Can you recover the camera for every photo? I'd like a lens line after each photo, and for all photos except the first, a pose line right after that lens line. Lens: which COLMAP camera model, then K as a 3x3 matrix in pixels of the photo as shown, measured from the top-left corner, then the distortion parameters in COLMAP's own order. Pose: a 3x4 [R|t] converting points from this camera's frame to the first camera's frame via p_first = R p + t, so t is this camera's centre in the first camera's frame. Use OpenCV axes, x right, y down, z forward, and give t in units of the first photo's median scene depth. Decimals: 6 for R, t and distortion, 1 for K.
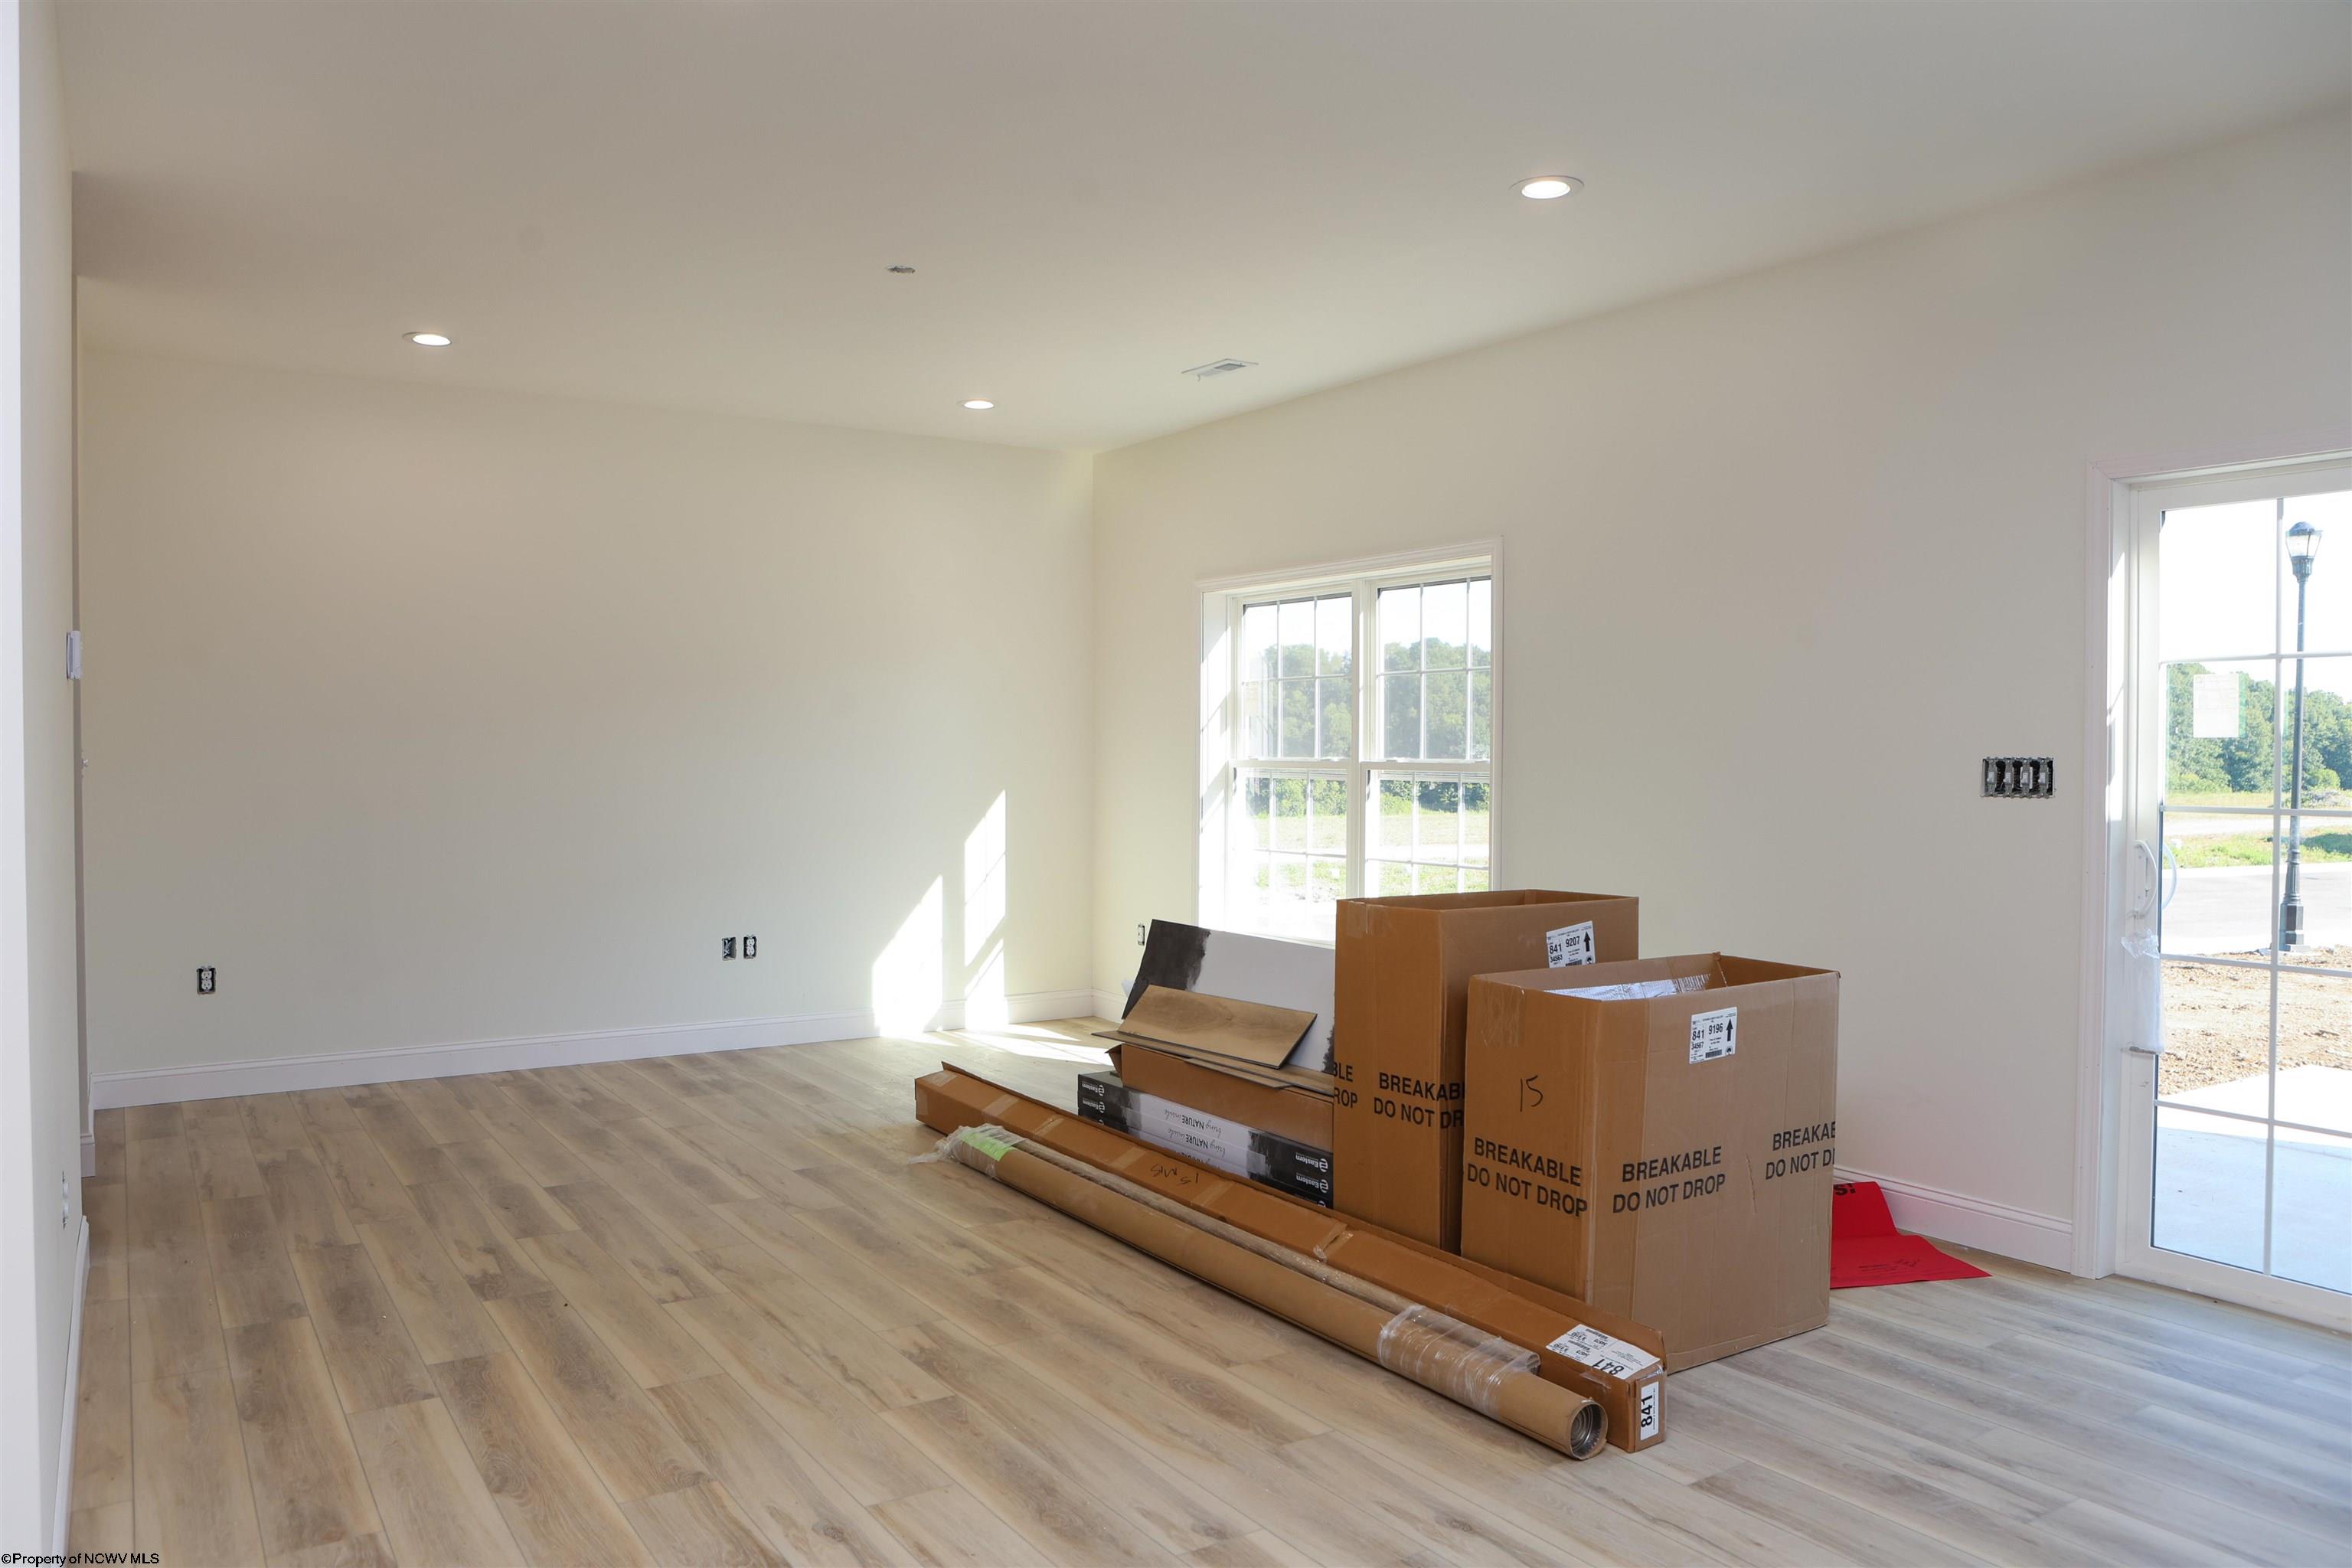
lens RADIAL K [[1596.4, 0, 1176.0], [0, 1596.4, 784.0], [0, 0, 1]] dist [0.000690, 0.000657]
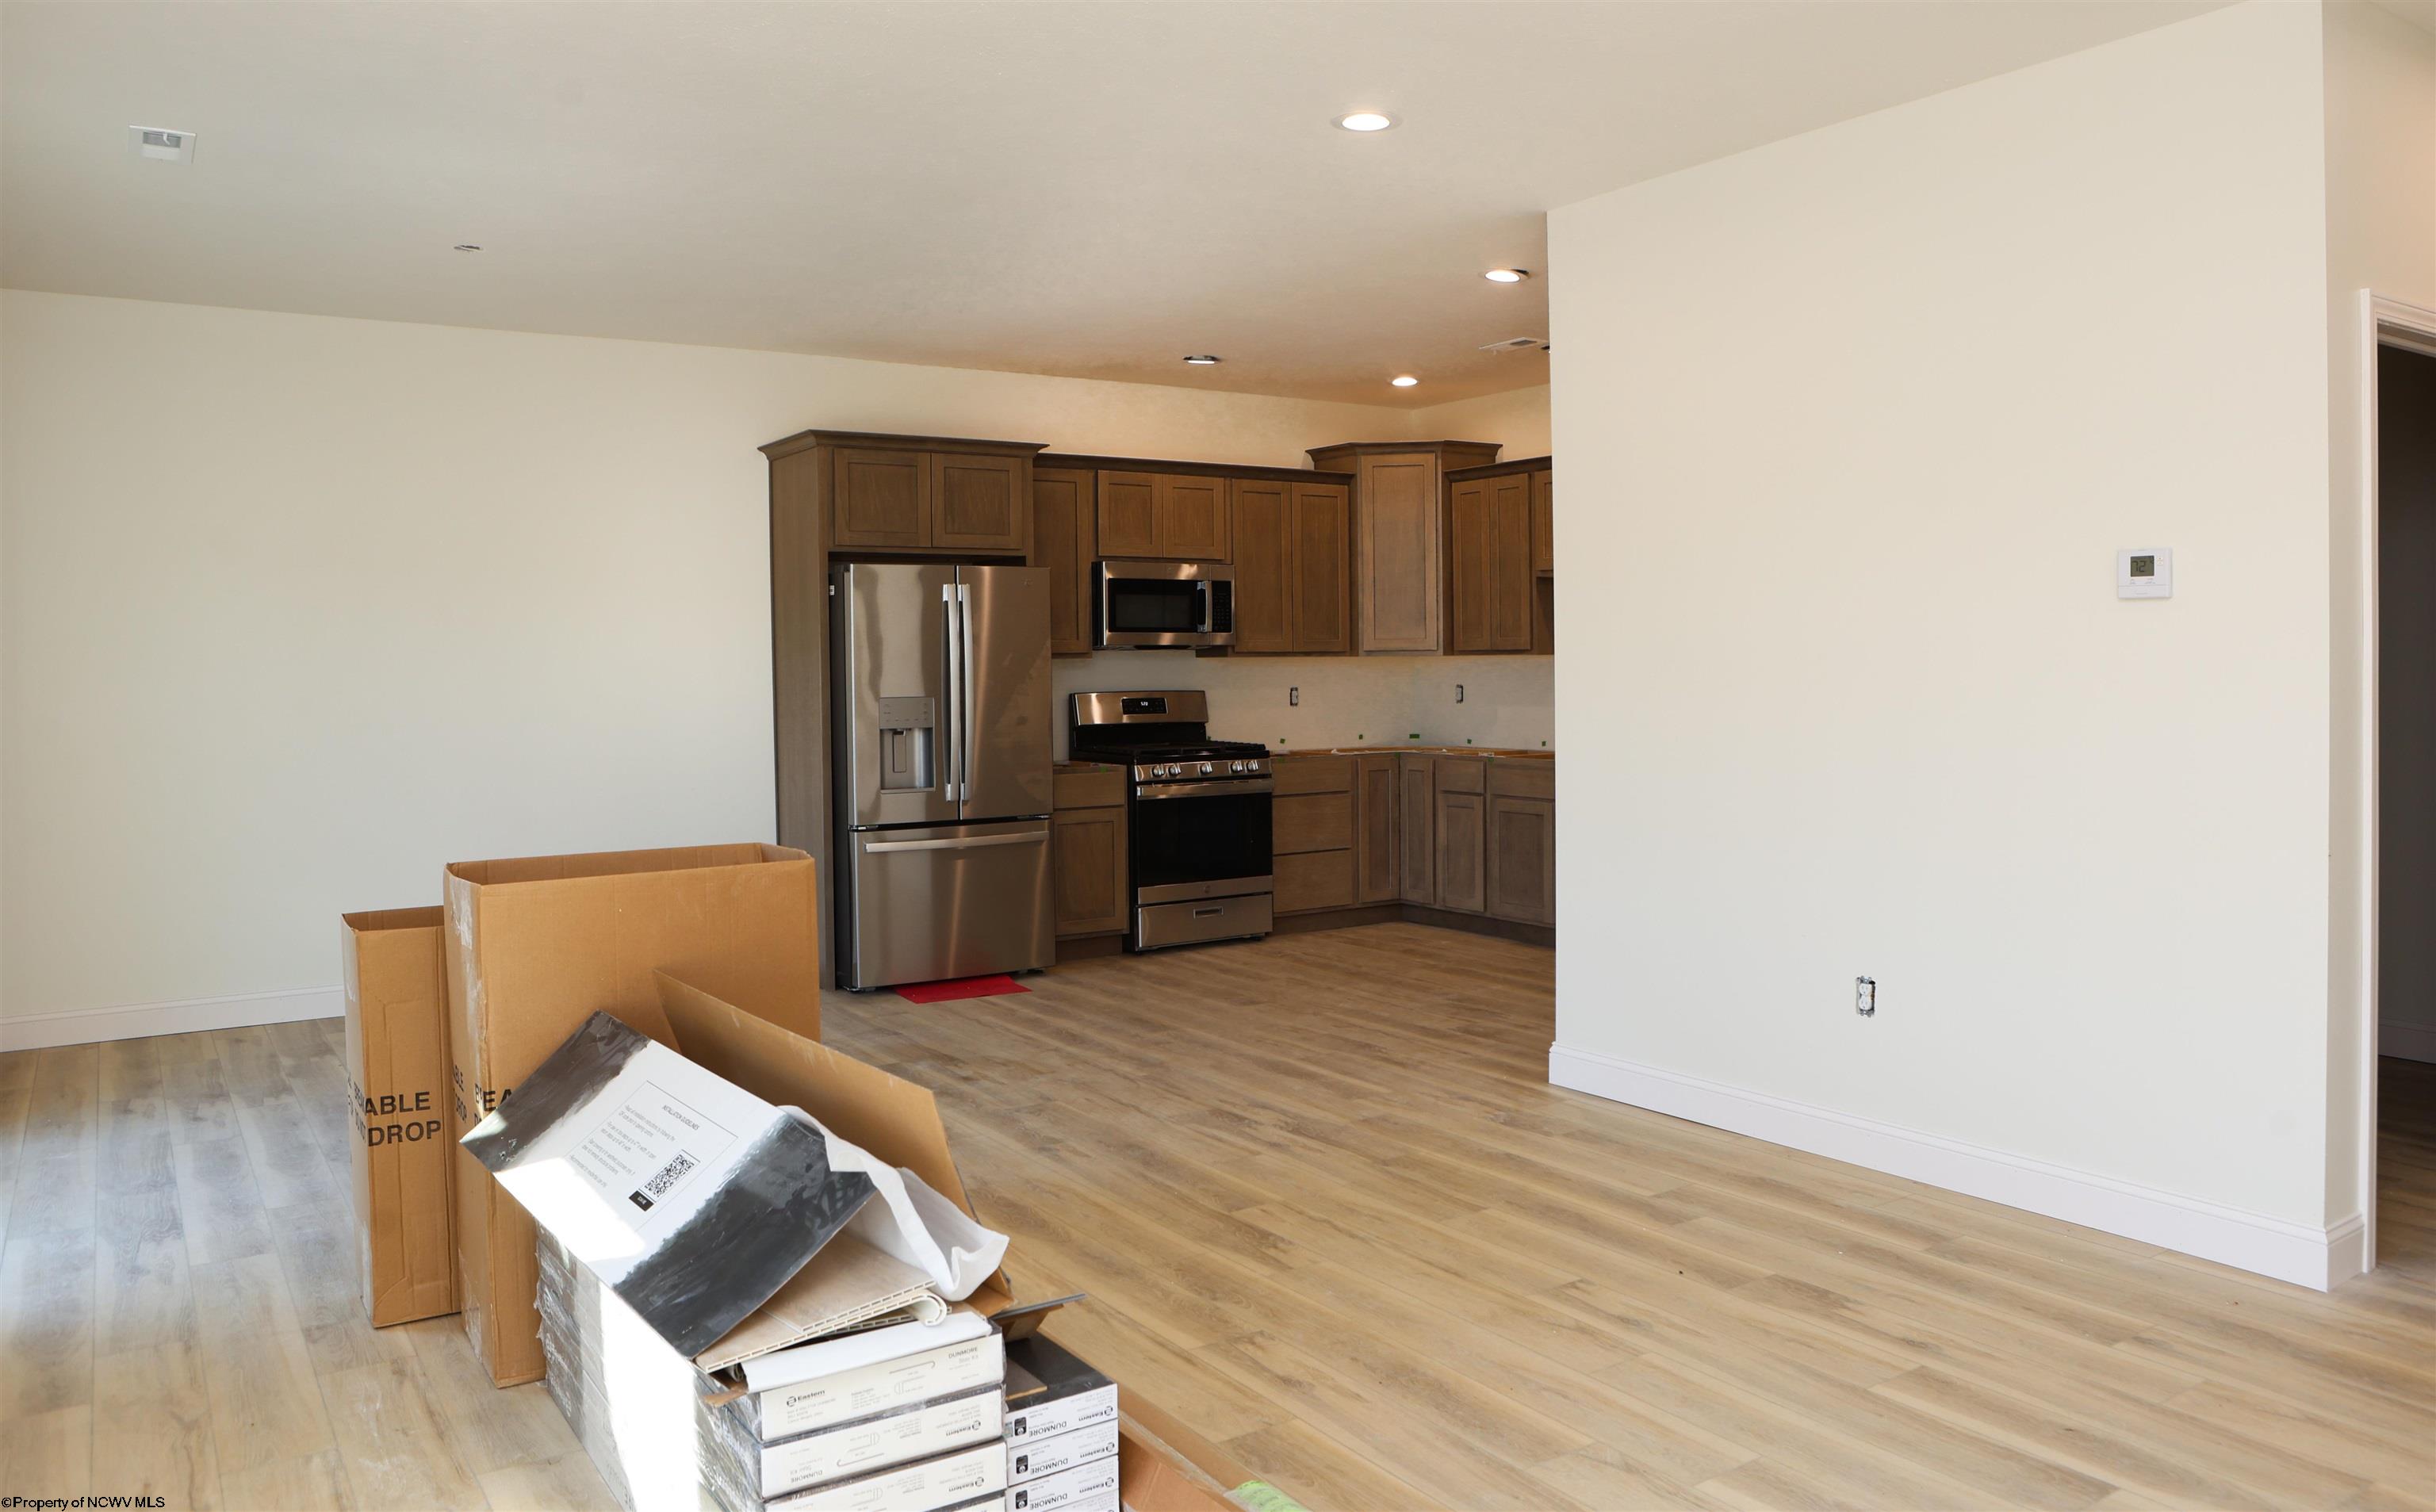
lens RADIAL K [[1786.0, 0, 1218.0], [0, 1786.0, 756.0], [0, 0, 1]] dist [-0.000914, -0.000139]
pose [[-0.999815, 0.010053, 0.016391, -0.137650], [0.011262, 0.997084, 0.075473, -0.053399], [-0.015585, 0.075643, -0.997013, 2.052039]]
